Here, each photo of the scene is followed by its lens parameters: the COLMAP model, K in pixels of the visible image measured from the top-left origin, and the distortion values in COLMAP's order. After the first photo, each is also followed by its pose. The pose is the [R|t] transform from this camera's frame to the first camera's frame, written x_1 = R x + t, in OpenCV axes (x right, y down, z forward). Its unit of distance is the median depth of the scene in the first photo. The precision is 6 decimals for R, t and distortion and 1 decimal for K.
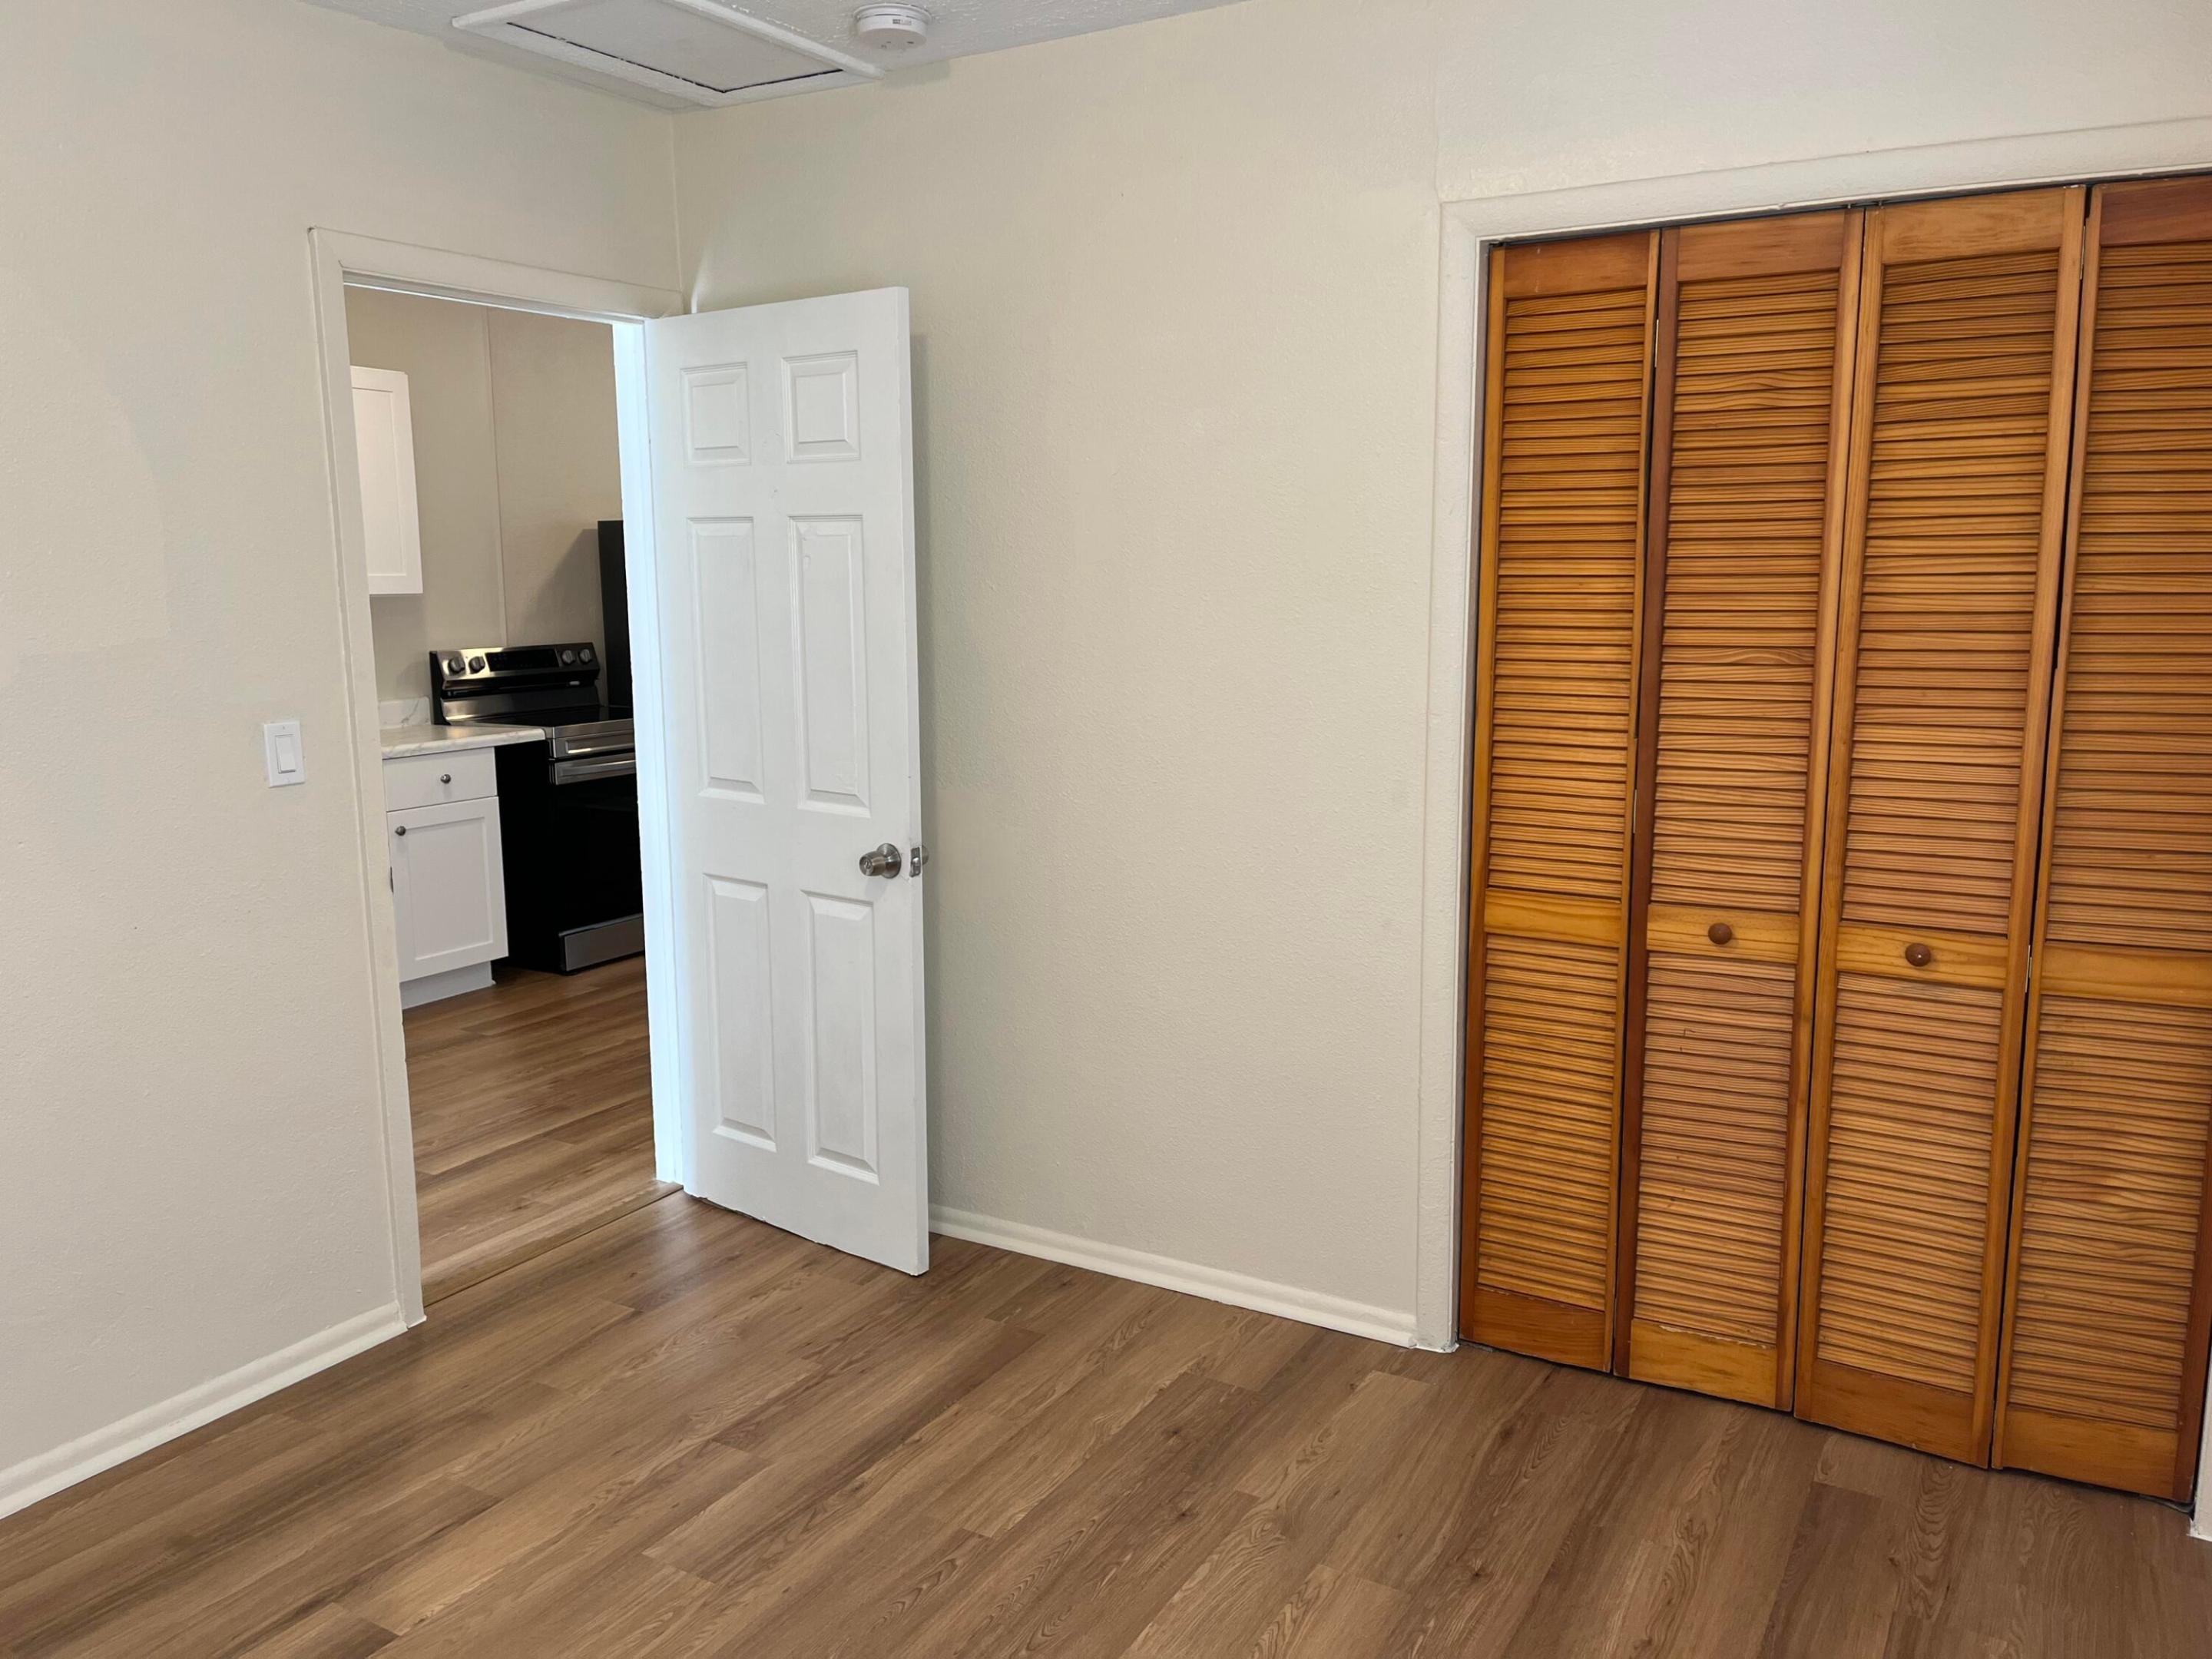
lens RADIAL K [[1676.2, 0, 1108.7], [0, 1676.2, 833.9], [0, 0, 1]] dist [0.056105, -0.072101]
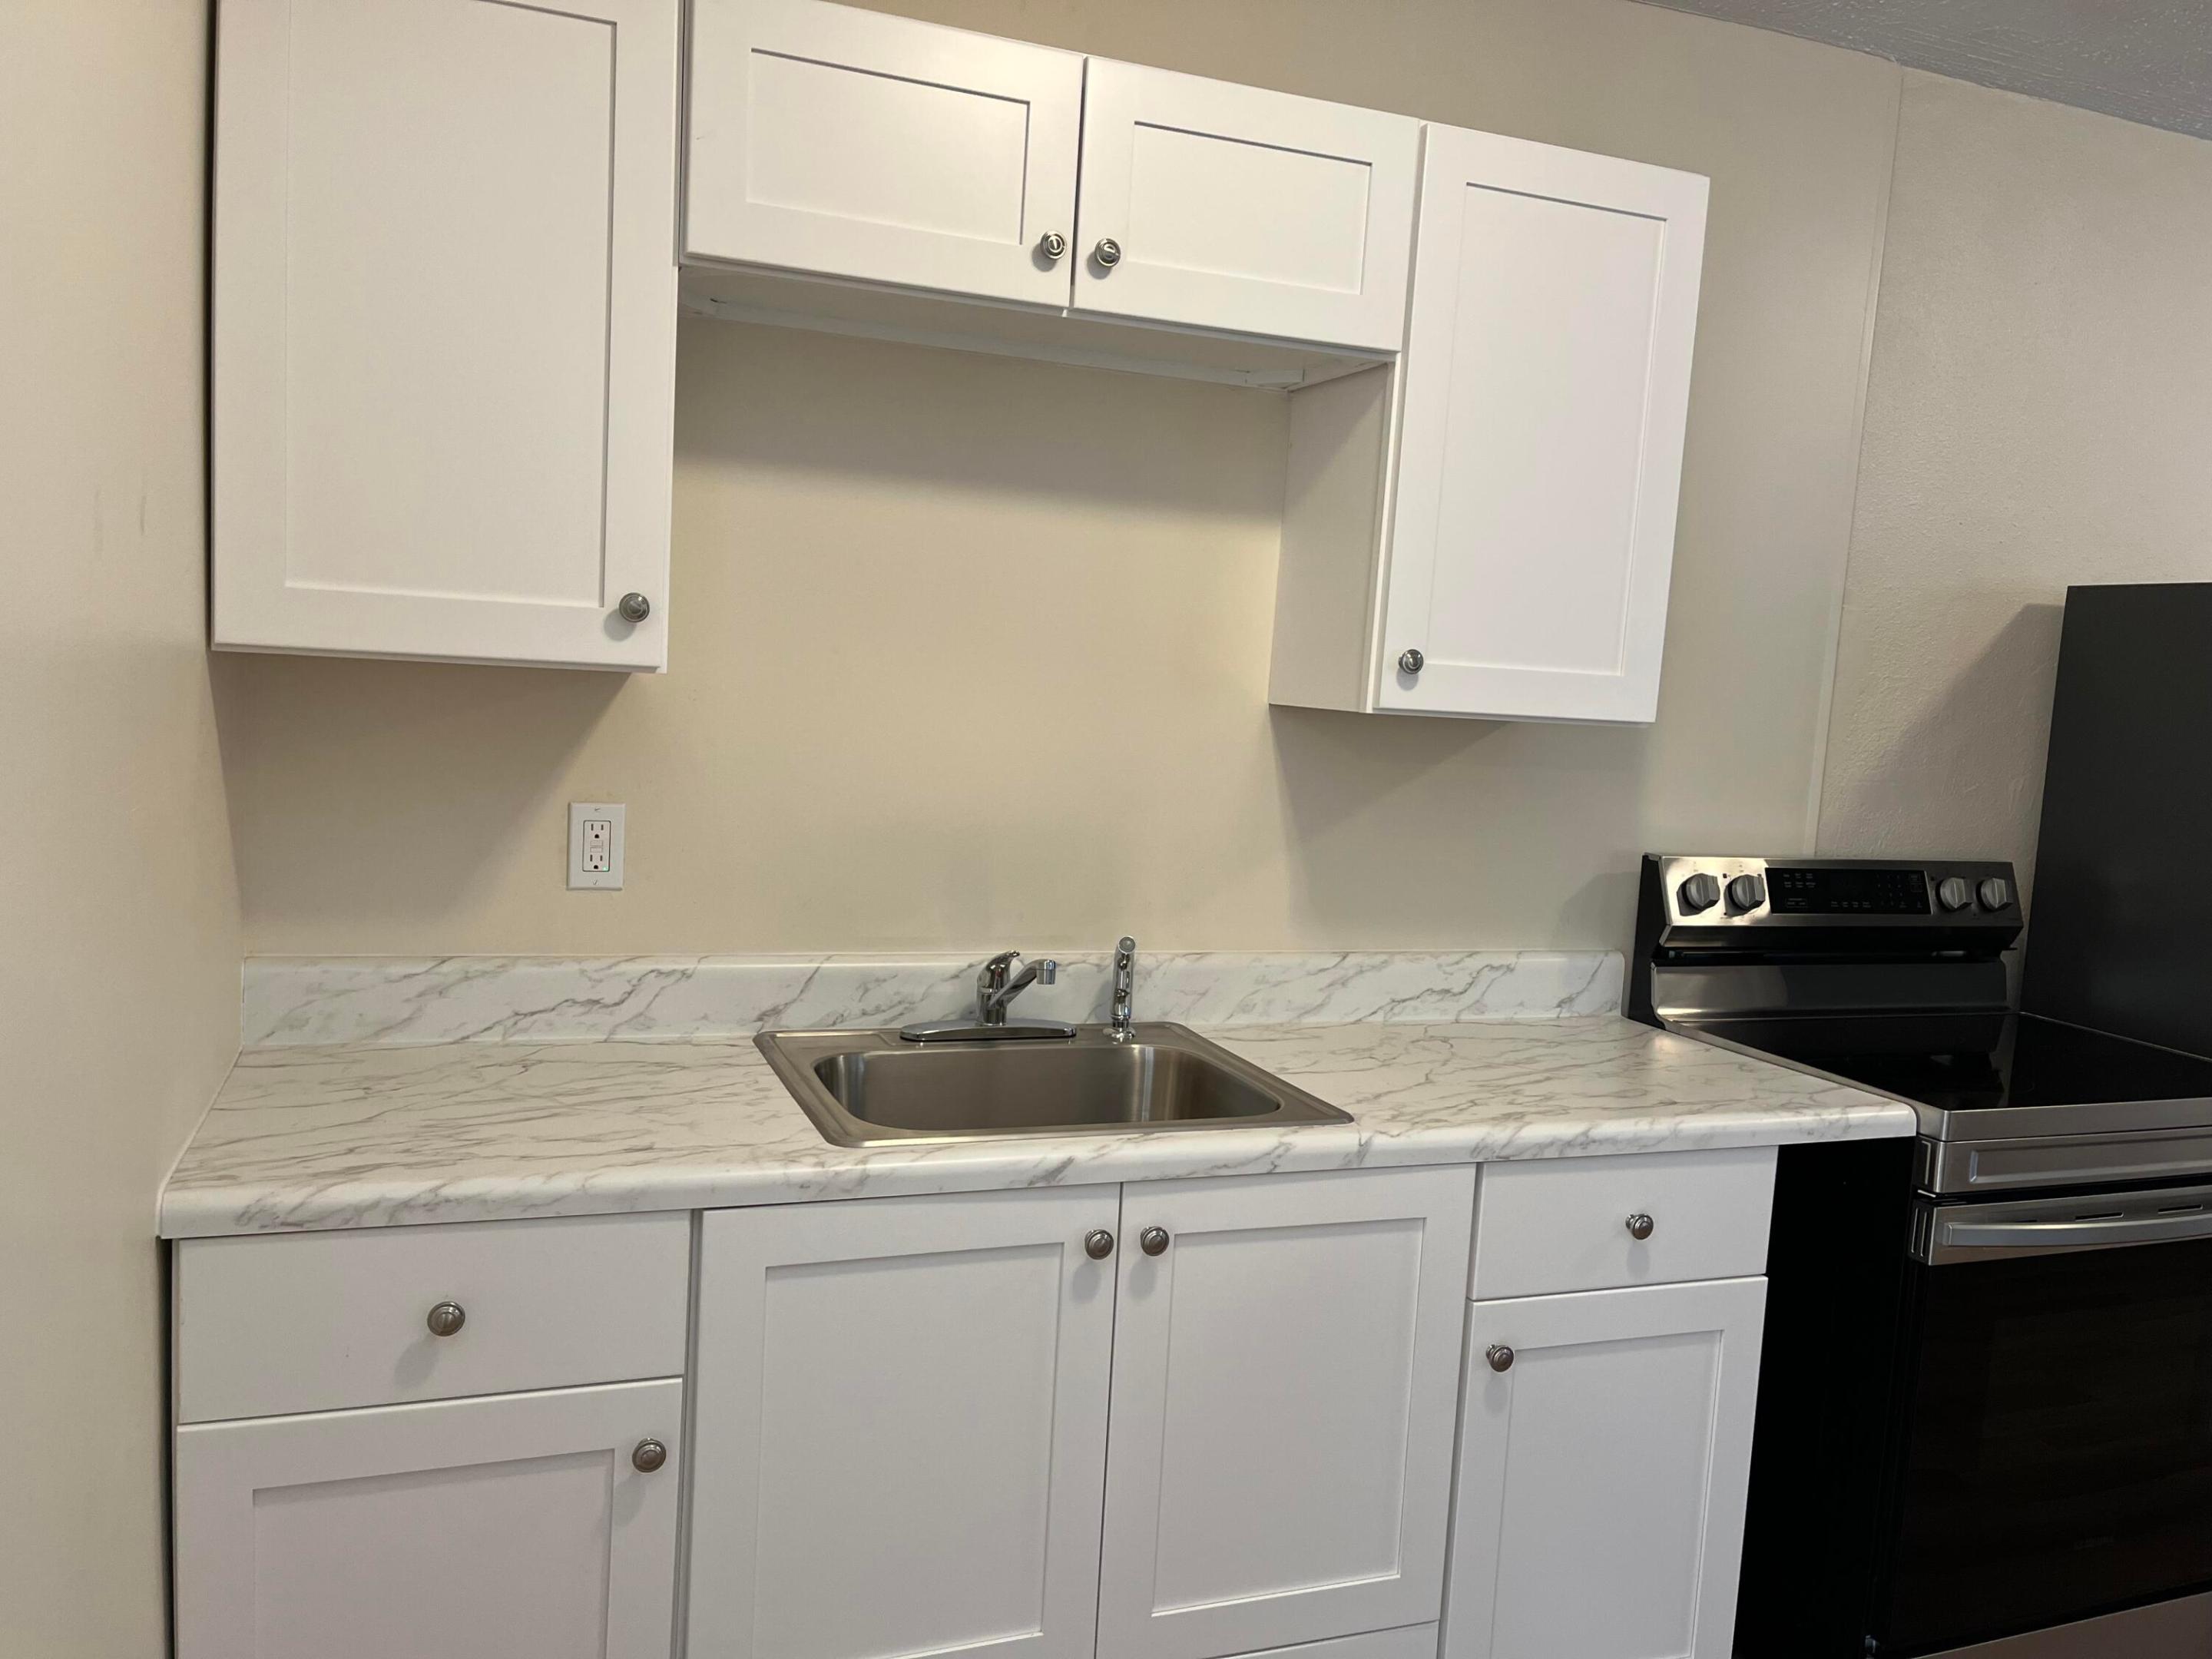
lens RADIAL K [[1676.2, 0, 1110.4], [0, 1676.2, 828.2], [0, 0, 1]] dist [0.056105, -0.072101]
pose [[0.776514, 0.110325, -0.620366, -0.239156], [-0.163280, 0.986153, -0.029002, -0.079402], [0.608576, 0.123814, 0.783776, 0.572881]]
